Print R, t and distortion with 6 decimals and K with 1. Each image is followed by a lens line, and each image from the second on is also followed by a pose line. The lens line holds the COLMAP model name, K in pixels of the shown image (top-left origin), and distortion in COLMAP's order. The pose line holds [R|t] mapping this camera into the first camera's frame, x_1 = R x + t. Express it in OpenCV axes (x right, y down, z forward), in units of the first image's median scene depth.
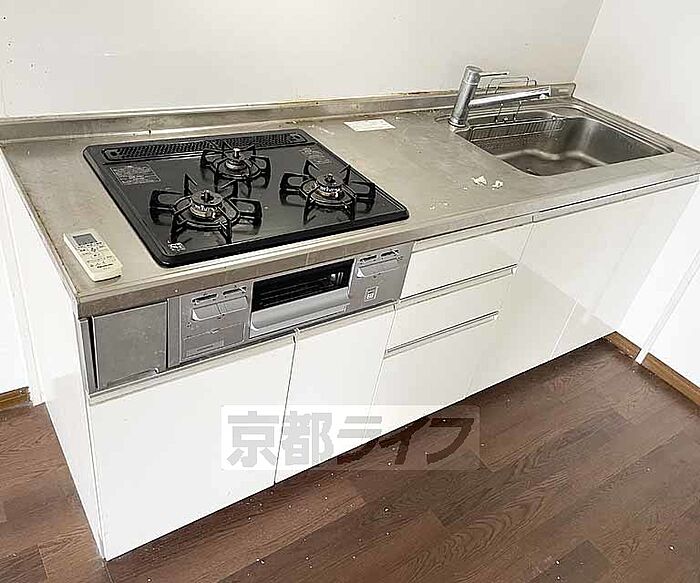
lens RADIAL K [[591.2, 0, 337.8], [0, 591.2, 297.8], [0, 0, 1]] dist [0.092758, -0.120696]
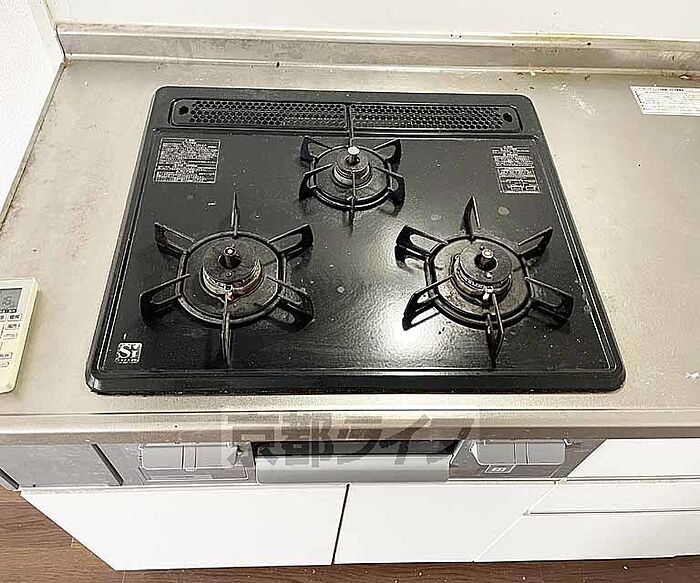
lens RADIAL K [[591.2, 0, 351.4], [0, 591.2, 292.5], [0, 0, 1]] dist [0.092758, -0.120696]
pose [[0.848210, 0.362285, -0.386380, 0.081962], [-0.245422, 0.915277, 0.319432, -0.261200], [0.469370, -0.176119, 0.865259, 0.414886]]
